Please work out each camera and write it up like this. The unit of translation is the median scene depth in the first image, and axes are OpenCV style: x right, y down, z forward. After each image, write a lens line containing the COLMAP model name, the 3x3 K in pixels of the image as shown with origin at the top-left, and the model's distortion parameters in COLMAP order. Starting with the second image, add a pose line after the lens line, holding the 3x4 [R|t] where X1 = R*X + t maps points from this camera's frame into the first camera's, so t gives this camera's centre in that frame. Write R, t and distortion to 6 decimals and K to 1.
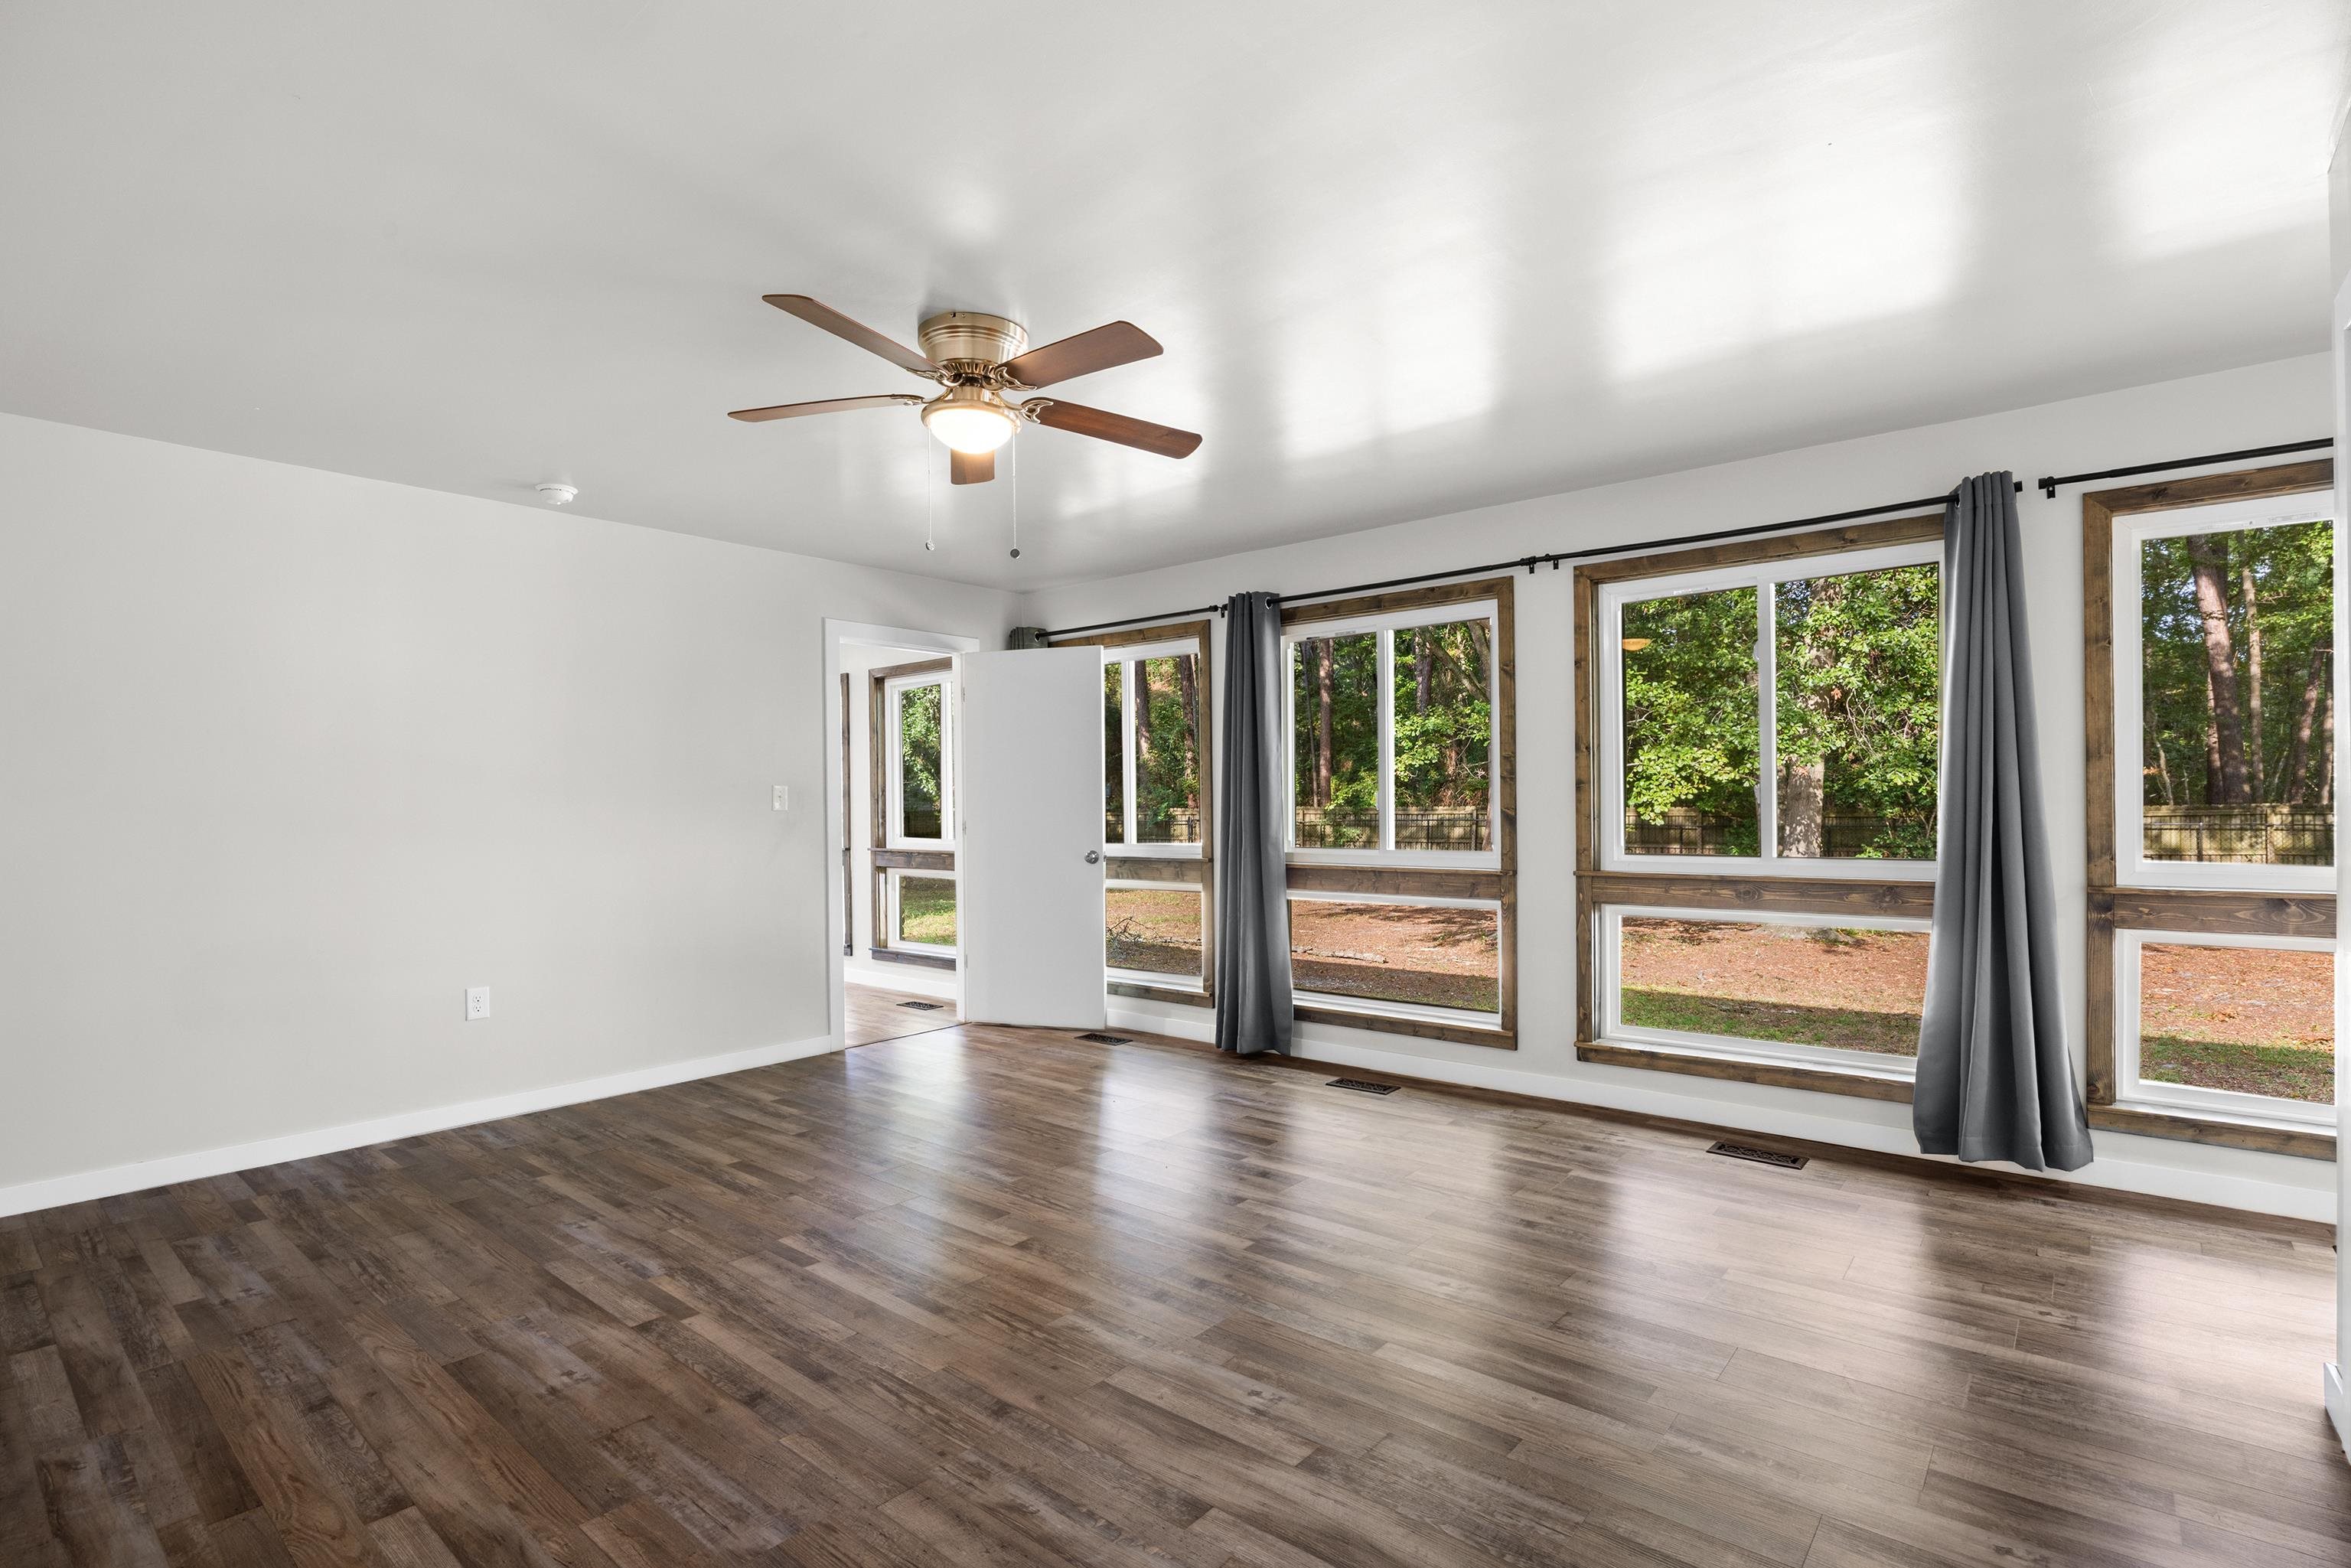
lens RADIAL K [[1132.2, 0, 1159.3], [0, 1132.2, 802.0], [0, 0, 1]] dist [-0.013497, 0.000178]
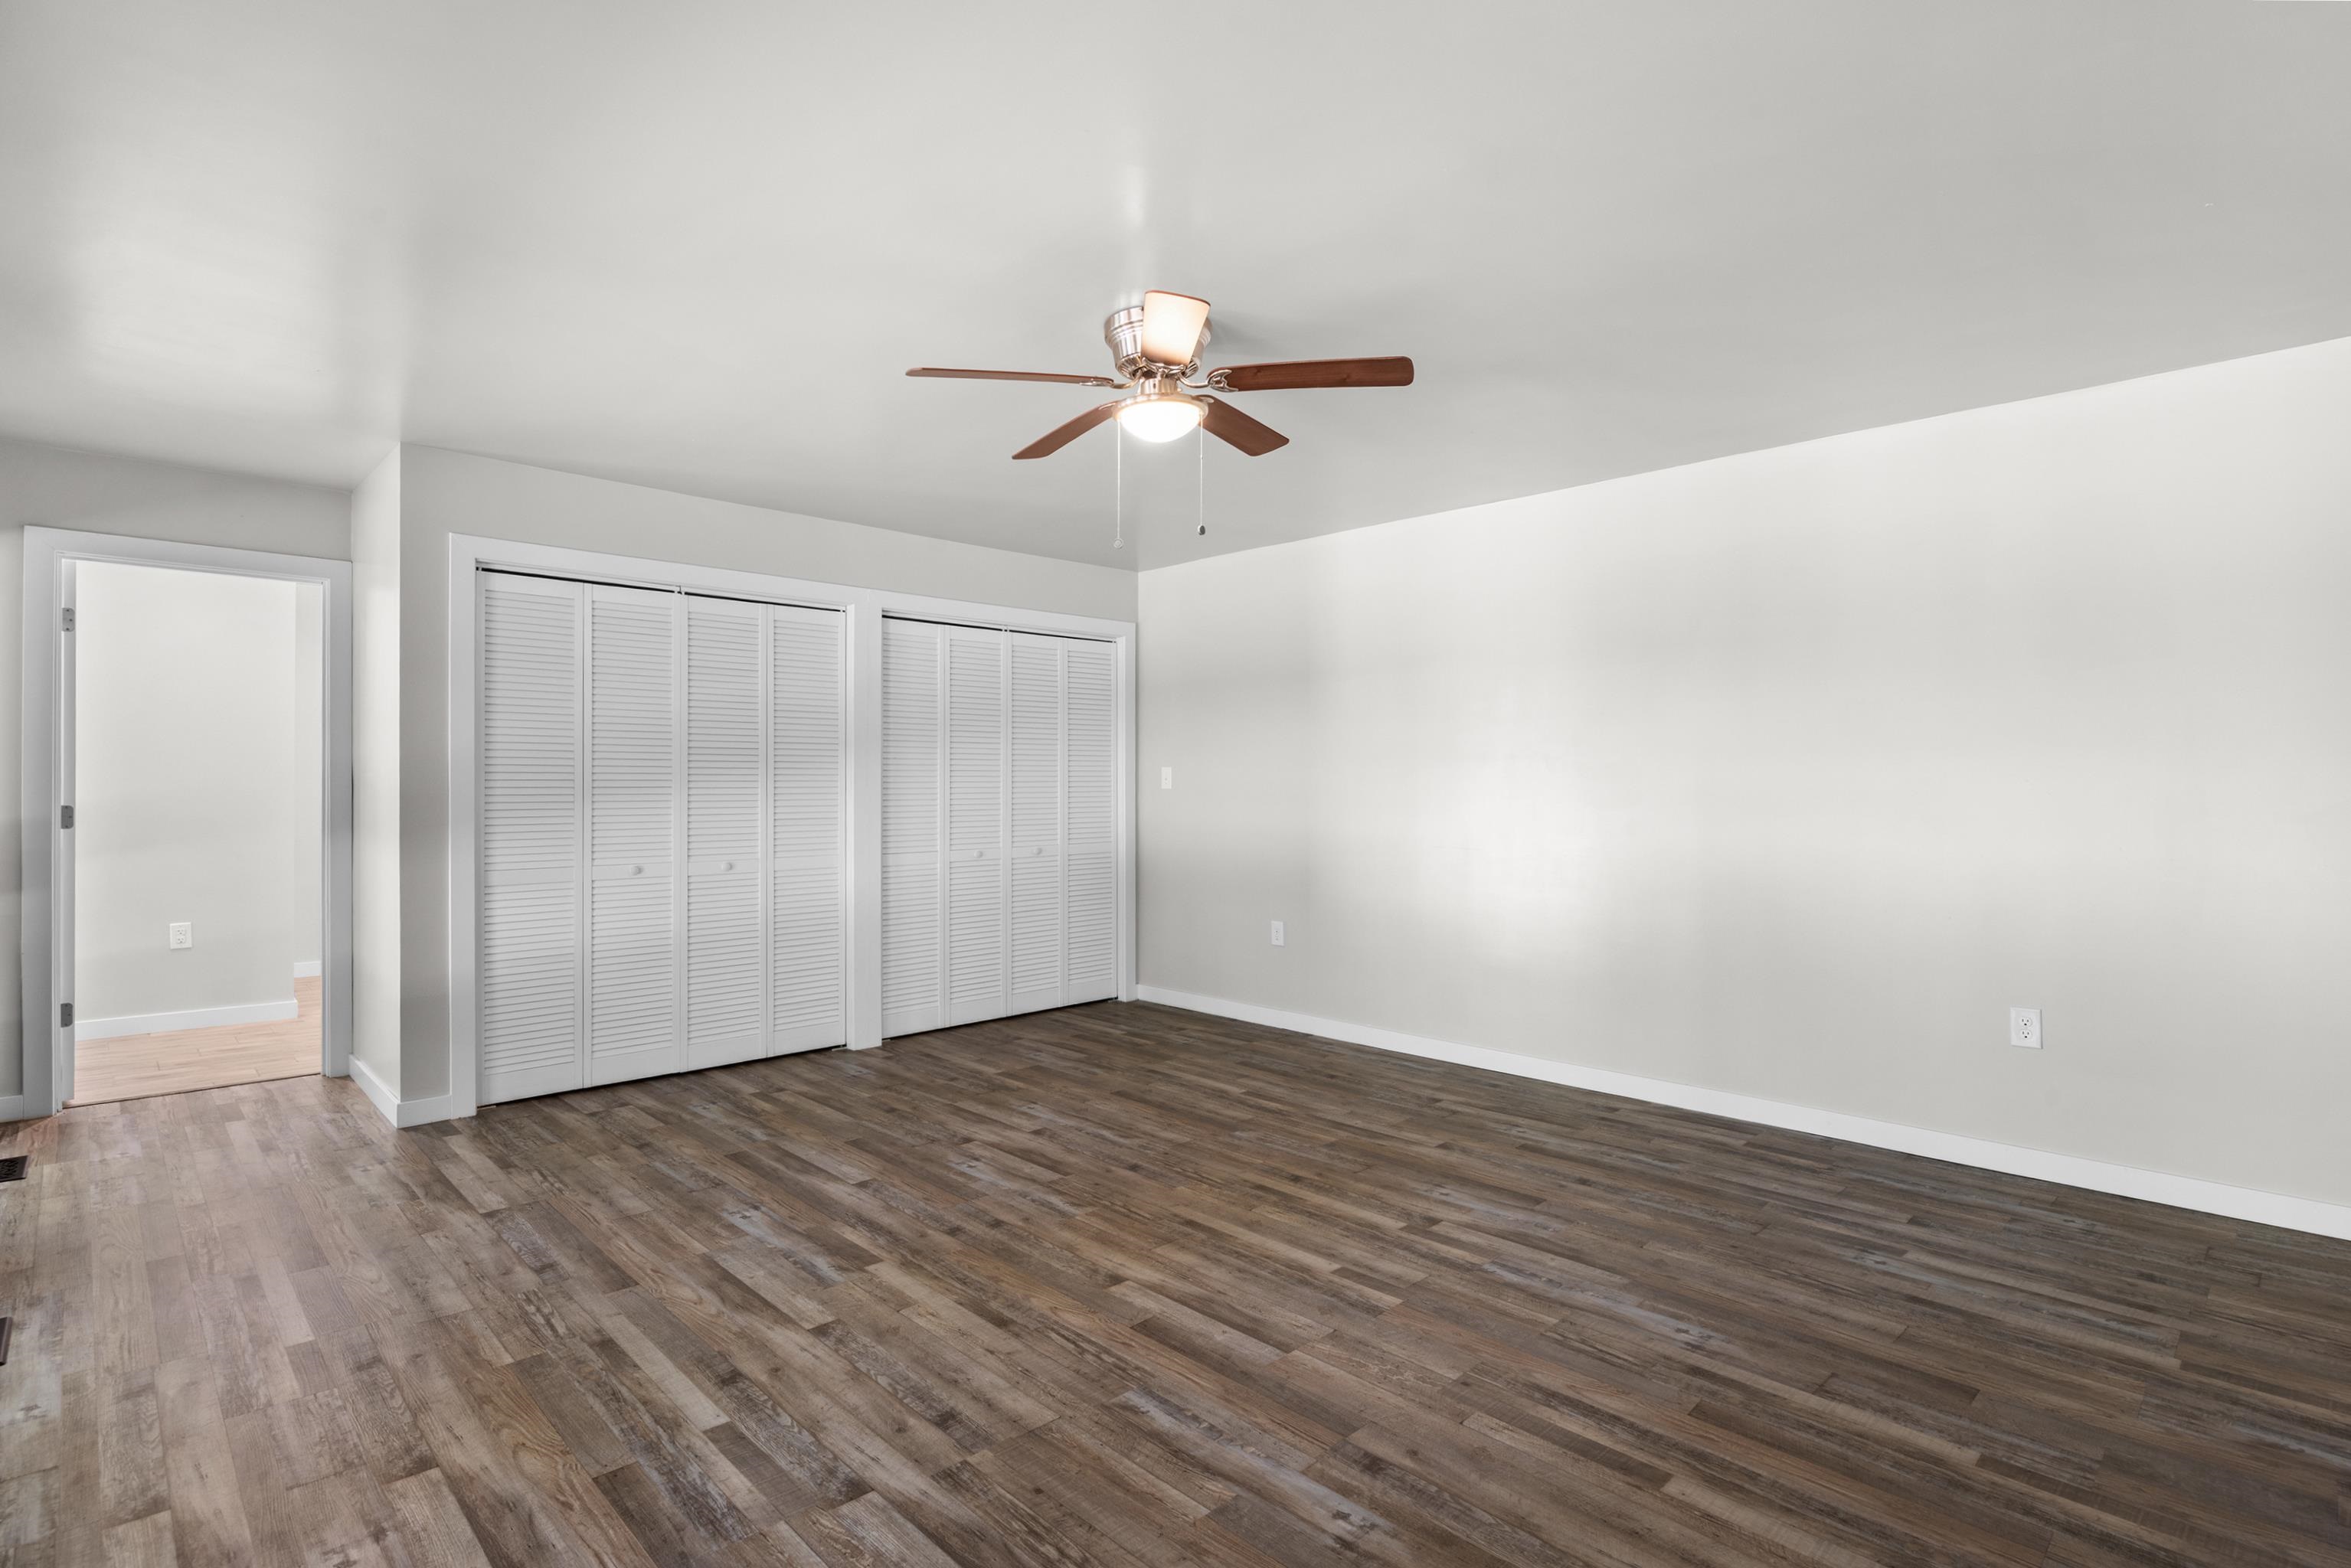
lens RADIAL K [[1101.8, 0, 1158.1], [0, 1101.8, 767.9], [0, 0, 1]] dist [-0.016541, -0.000047]
pose [[-0.995324, 0.008191, 0.096248, -0.261369], [0.006752, 0.999861, -0.015266, 0.000729], [-0.096359, -0.014545, -0.995240, 2.021864]]
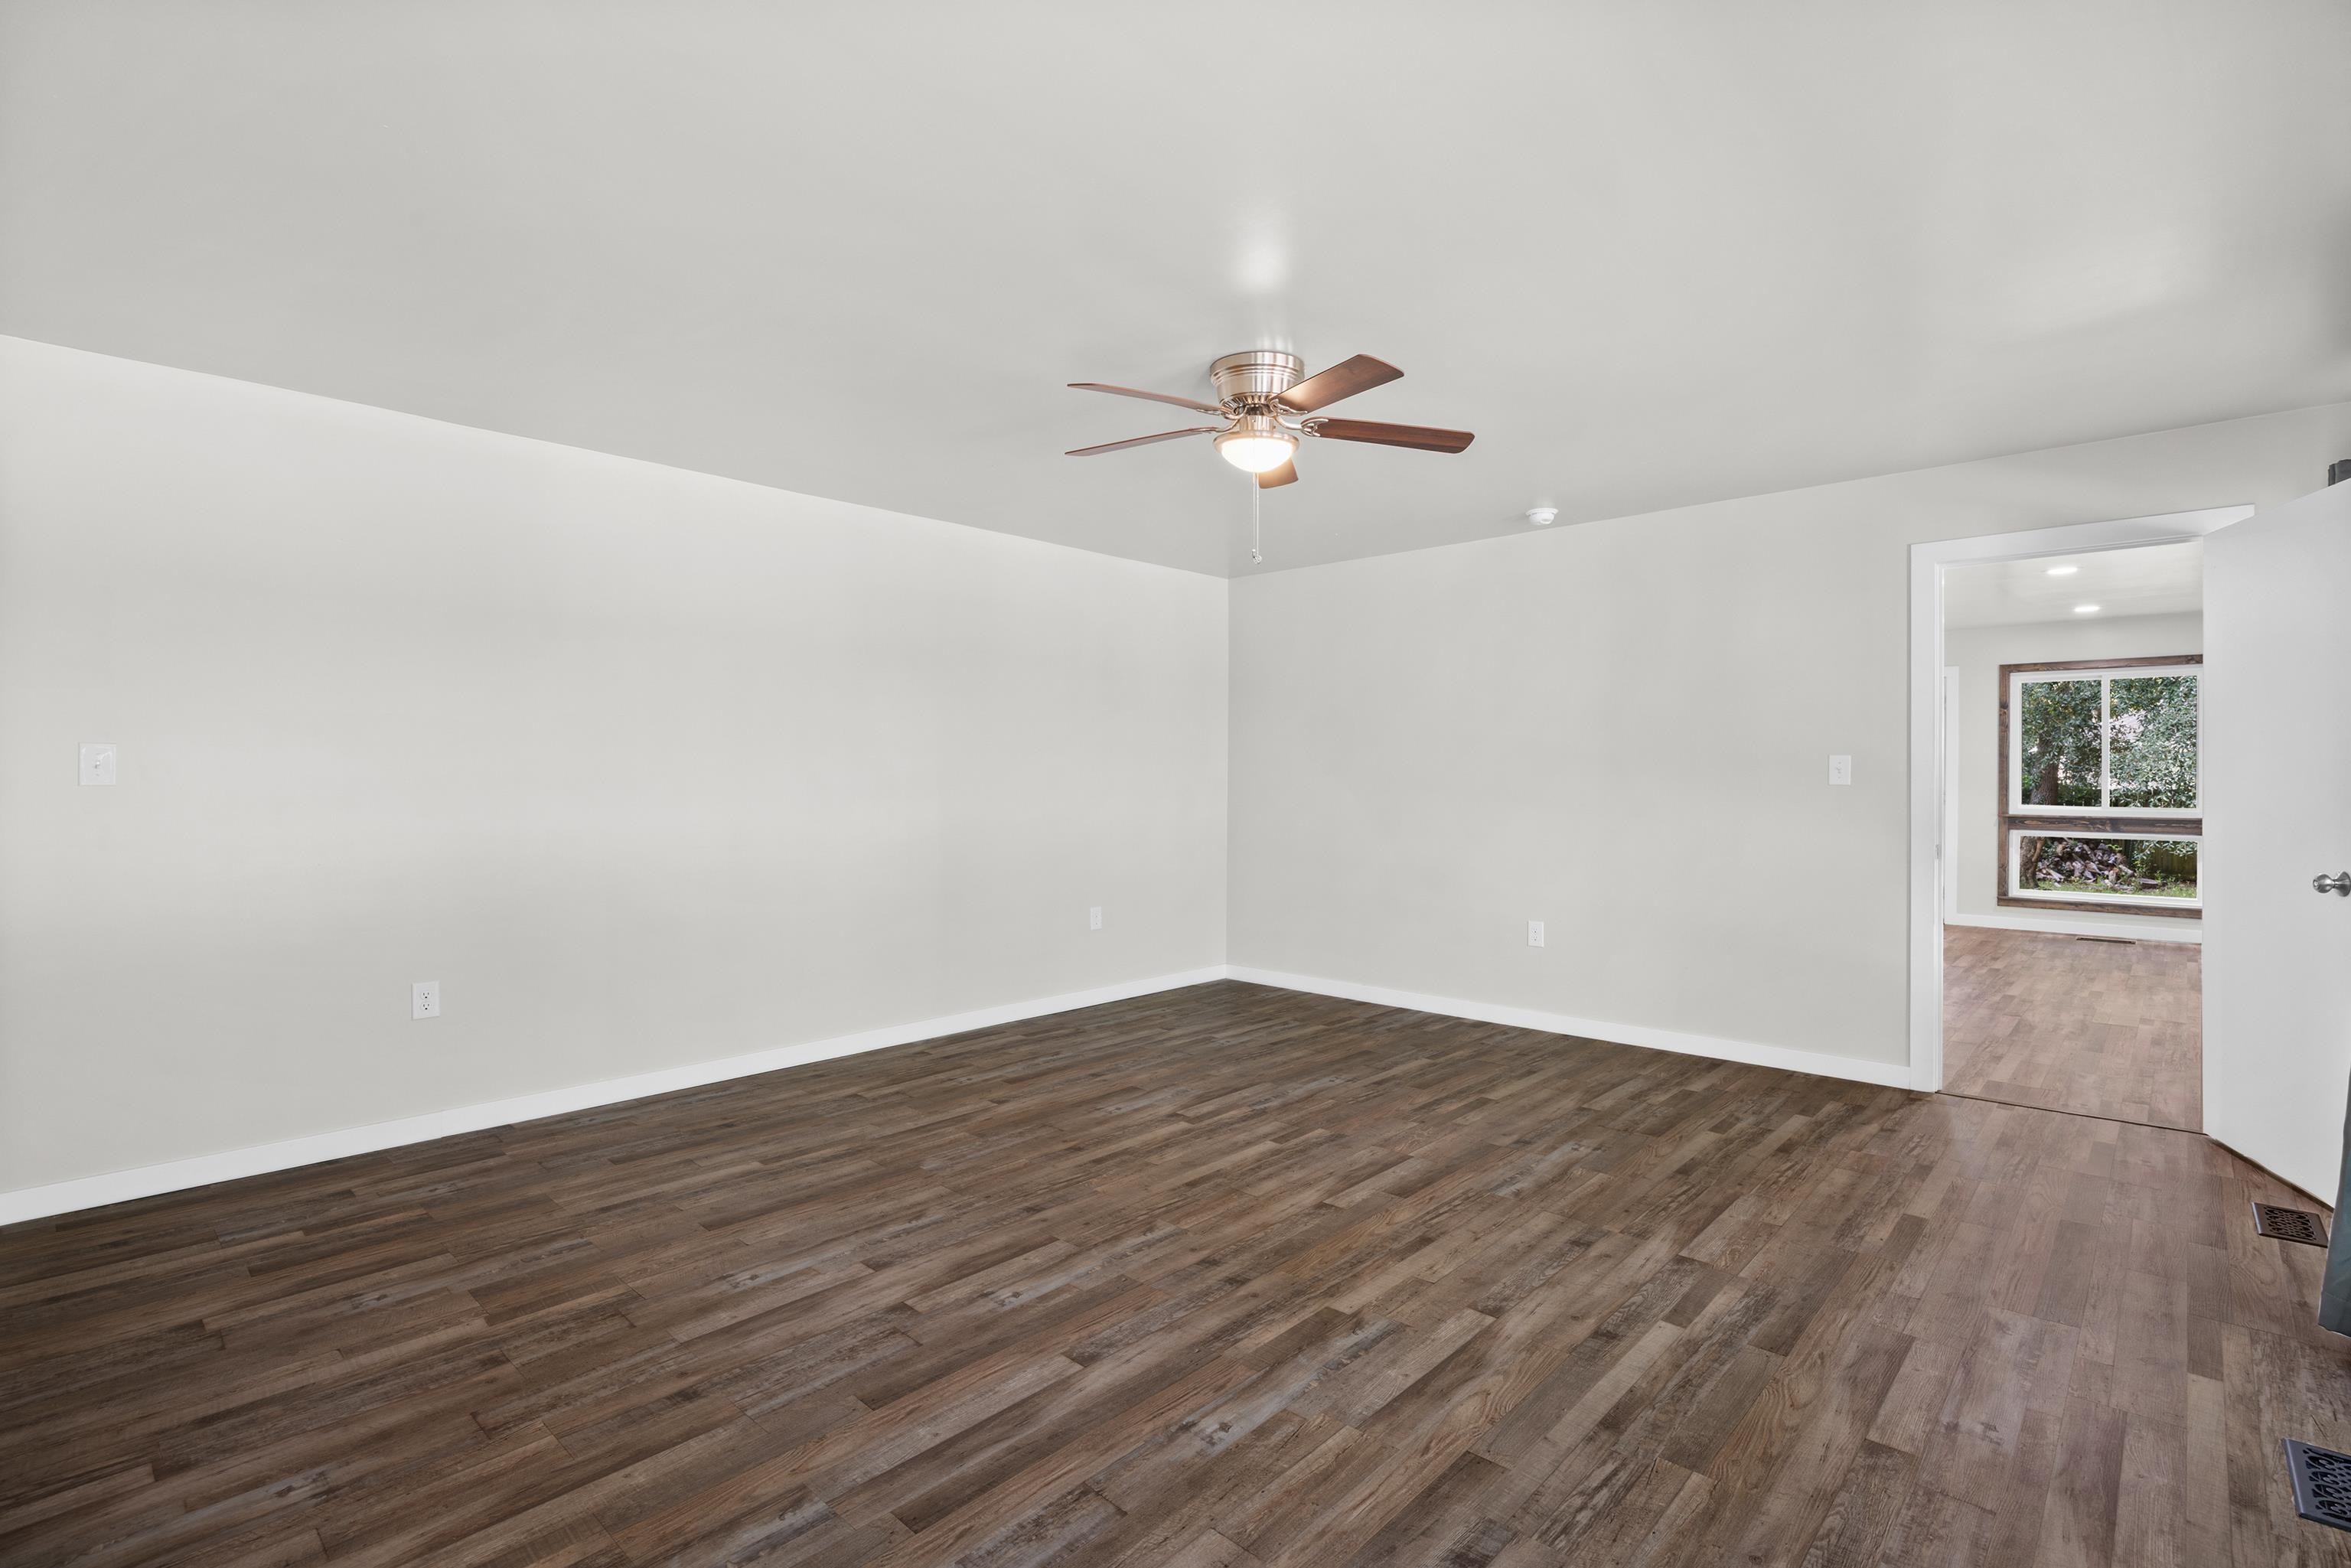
lens RADIAL K [[1101.9, 0, 1158.1], [0, 1101.9, 767.9], [0, 0, 1]] dist [-0.016541, -0.000047]
pose [[-0.063474, 0.001130, -0.997983, 0.966486], [-0.000513, 0.999999, 0.001165, -0.010720], [0.997983, 0.000586, -0.063473, 0.987179]]
